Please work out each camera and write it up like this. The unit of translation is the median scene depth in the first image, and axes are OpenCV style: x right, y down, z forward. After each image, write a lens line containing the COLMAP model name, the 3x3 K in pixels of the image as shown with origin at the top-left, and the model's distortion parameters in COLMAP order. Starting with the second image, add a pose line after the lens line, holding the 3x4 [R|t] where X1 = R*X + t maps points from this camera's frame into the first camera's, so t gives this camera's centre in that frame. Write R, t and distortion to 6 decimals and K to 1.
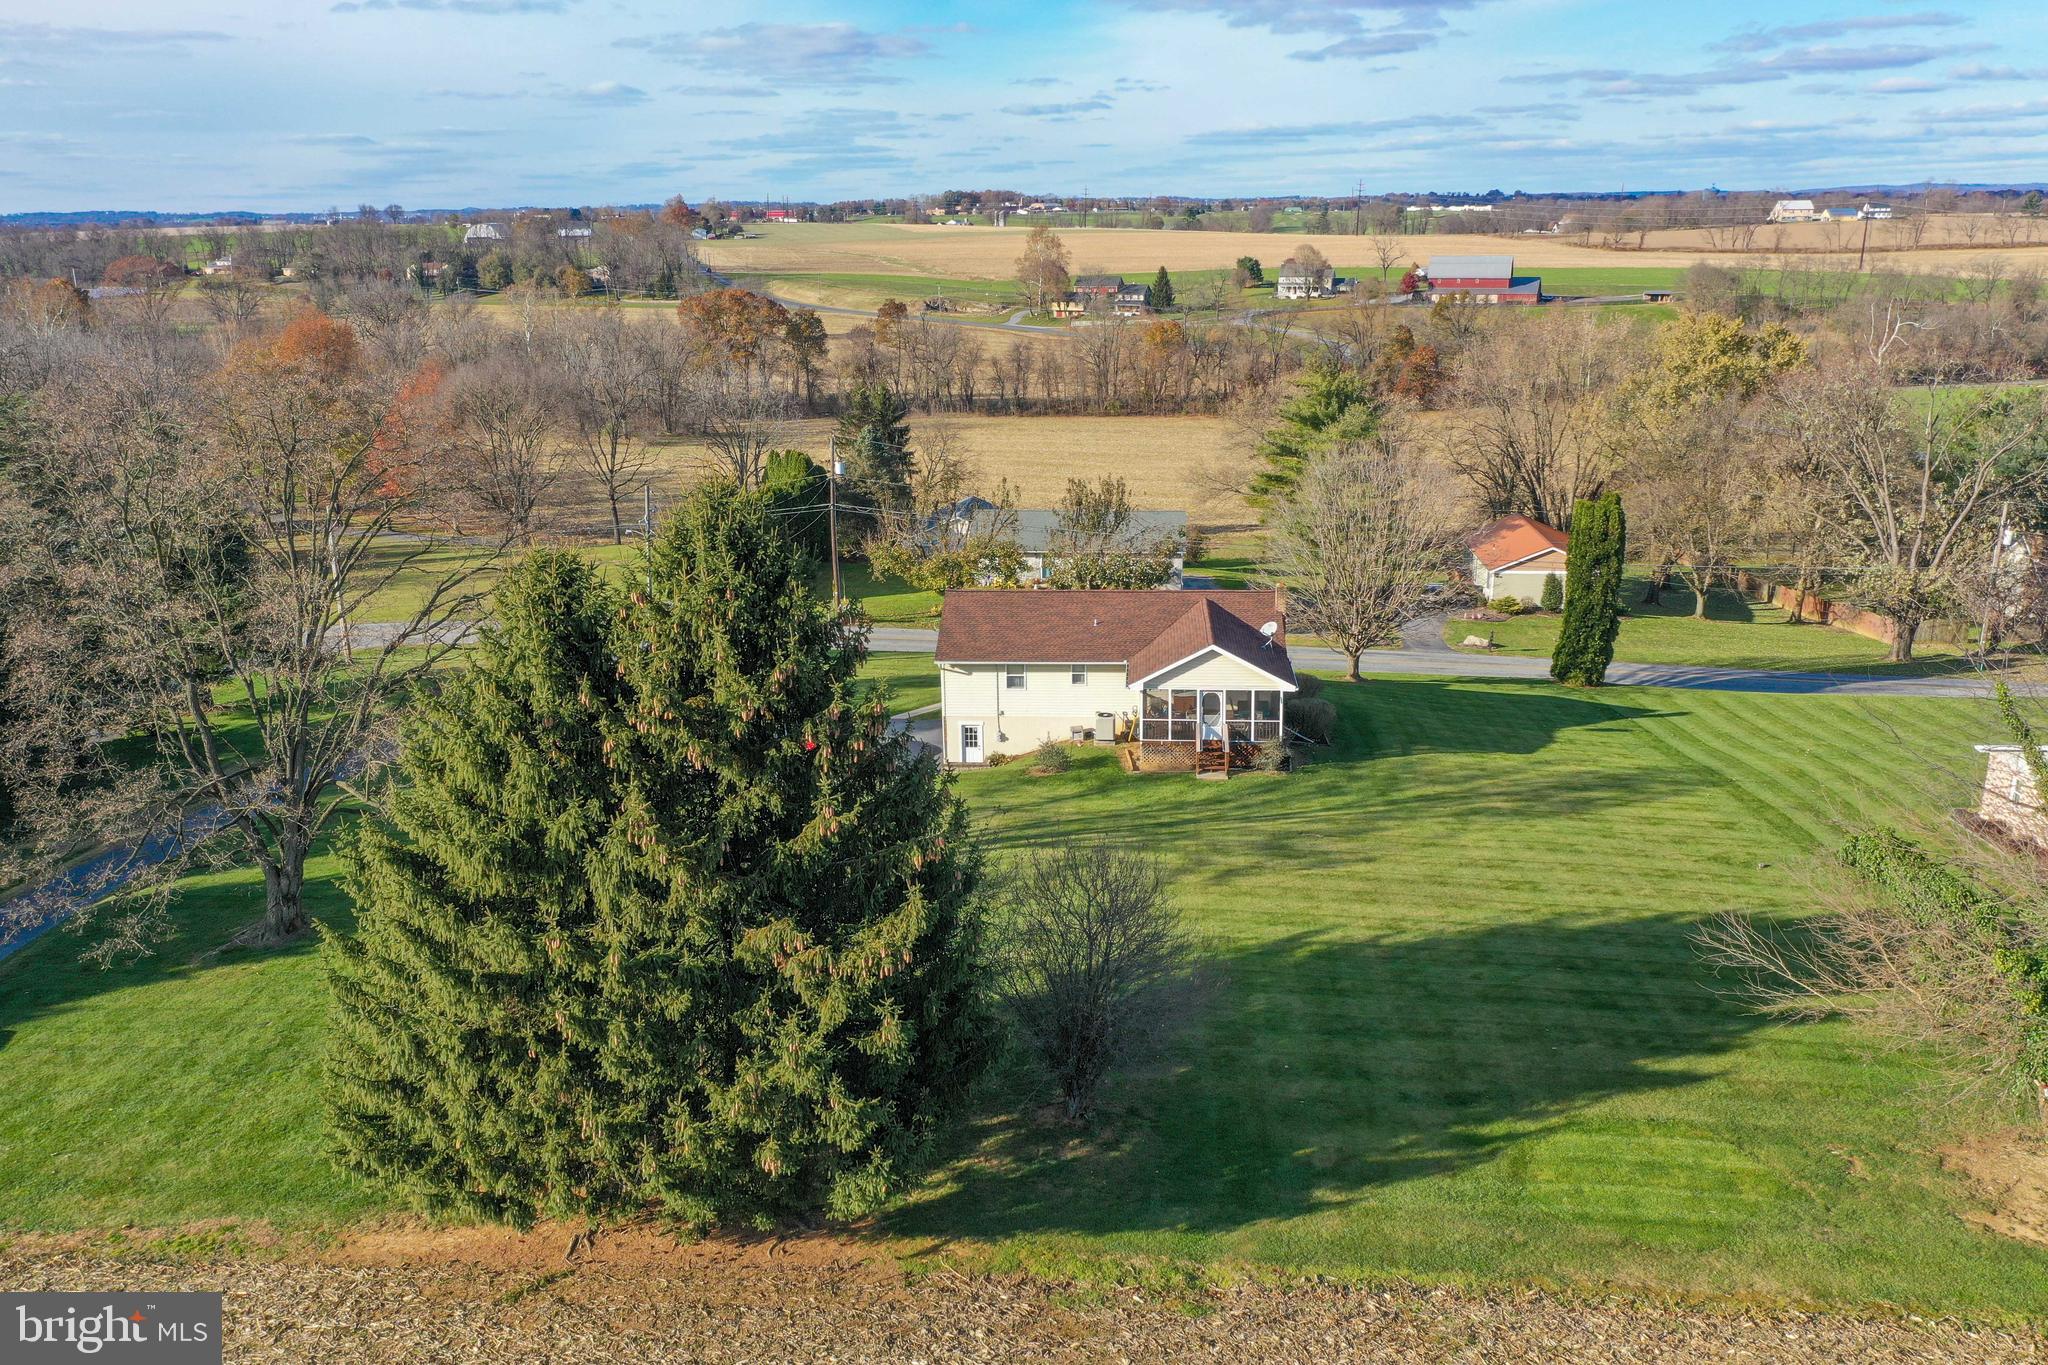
lens RADIAL K [[1609.8, 0, 1024.0], [0, 1609.8, 682.5], [0, 0, 1]] dist [-0.007879, 0.000934]
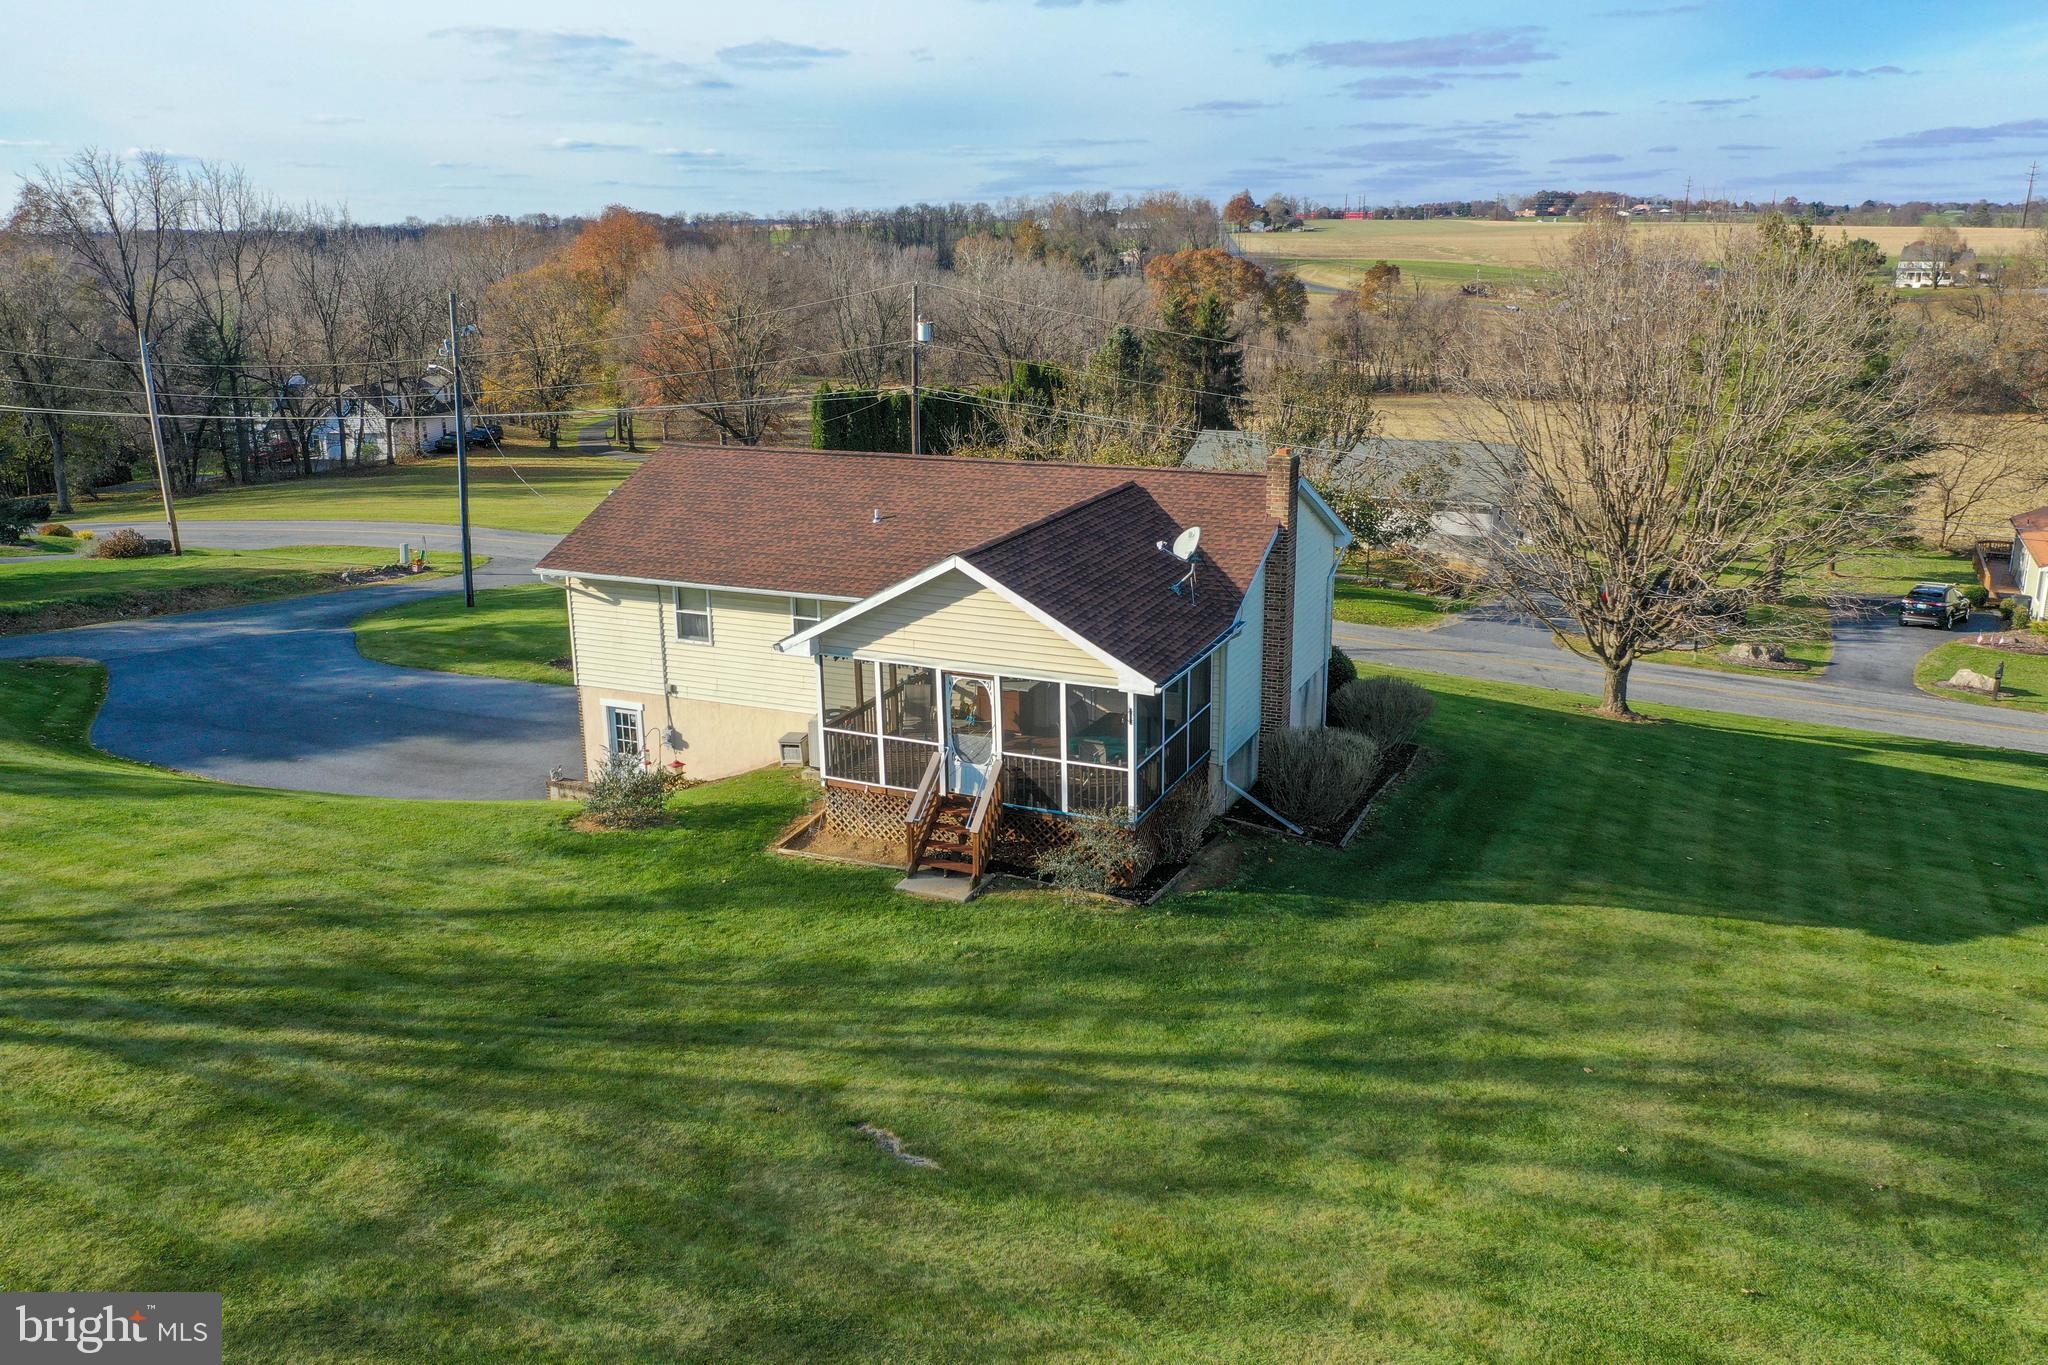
lens RADIAL K [[1609.8, 0, 1024.0], [0, 1609.8, 682.5], [0, 0, 1]] dist [-0.007879, 0.000934]
pose [[0.938314, 0.096258, -0.332116, 0.046665], [-0.098413, 0.995092, 0.010368, 0.000289], [0.331484, 0.022956, 0.943182, 0.111401]]
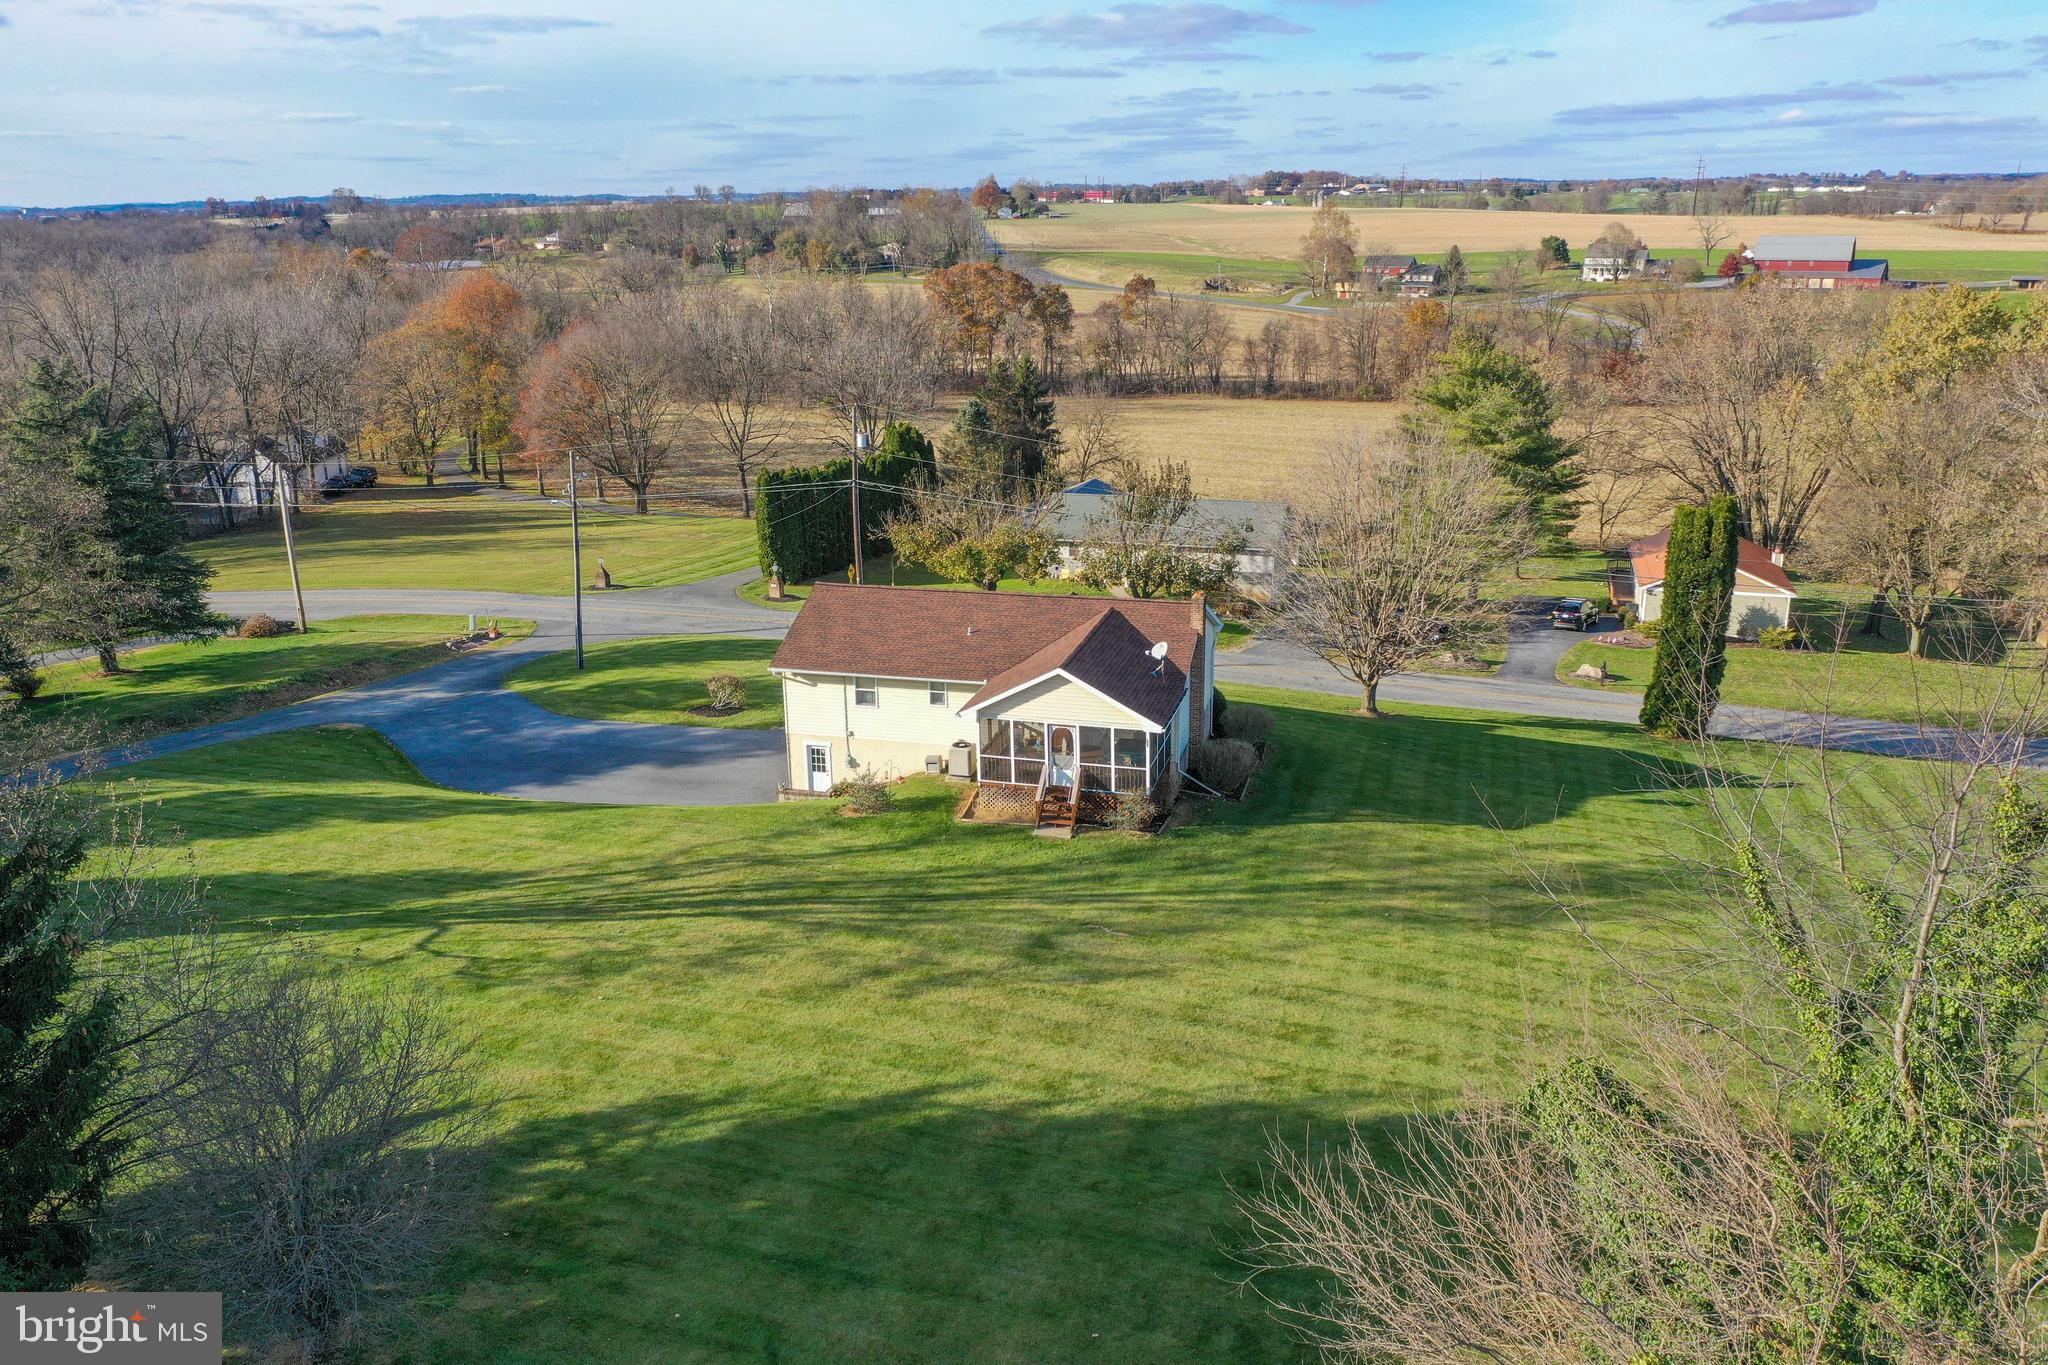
lens RADIAL K [[1609.8, 0, 1024.0], [0, 1609.8, 682.5], [0, 0, 1]] dist [-0.007879, 0.000934]
pose [[0.980575, 0.056237, -0.187907, 0.043805], [-0.054409, 0.998408, 0.014877, -0.004765], [0.188445, -0.004364, 0.982074, 0.038117]]
